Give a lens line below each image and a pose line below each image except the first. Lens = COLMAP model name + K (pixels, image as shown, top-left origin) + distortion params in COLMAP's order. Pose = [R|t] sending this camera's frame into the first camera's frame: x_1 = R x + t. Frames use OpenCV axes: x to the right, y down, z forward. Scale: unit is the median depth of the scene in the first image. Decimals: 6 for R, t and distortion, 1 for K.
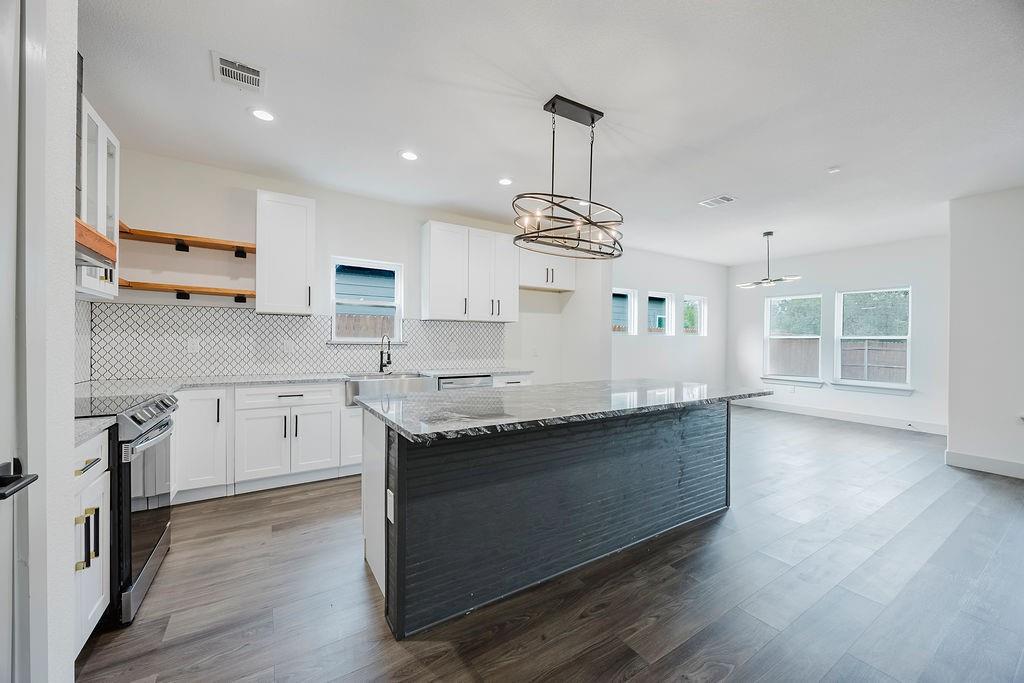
lens RADIAL K [[390.2, 0, 510.9], [0, 390.2, 342.7], [0, 0, 1]] dist [-0.000118, -0.000216]
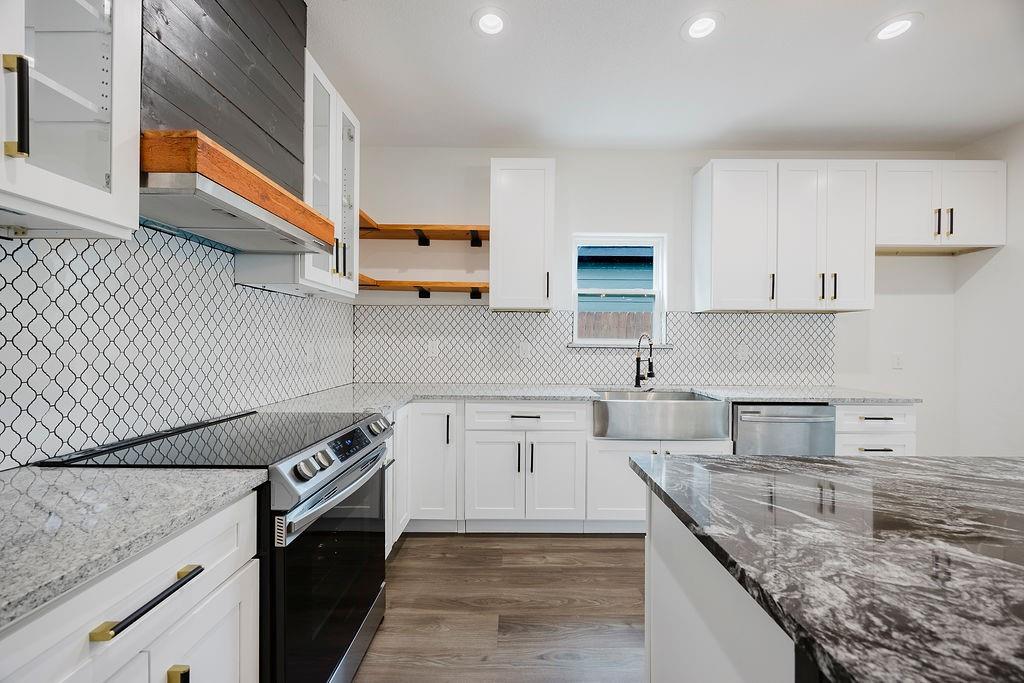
lens RADIAL K [[390.2, 0, 512.4], [0, 390.2, 343.3], [0, 0, 1]] dist [-0.000118, -0.000216]
pose [[0.846193, -0.000274, -0.532876, -0.170317], [-0.001030, 0.999997, -0.002150, -0.003288], [0.532876, 0.002368, 0.846190, 0.321641]]
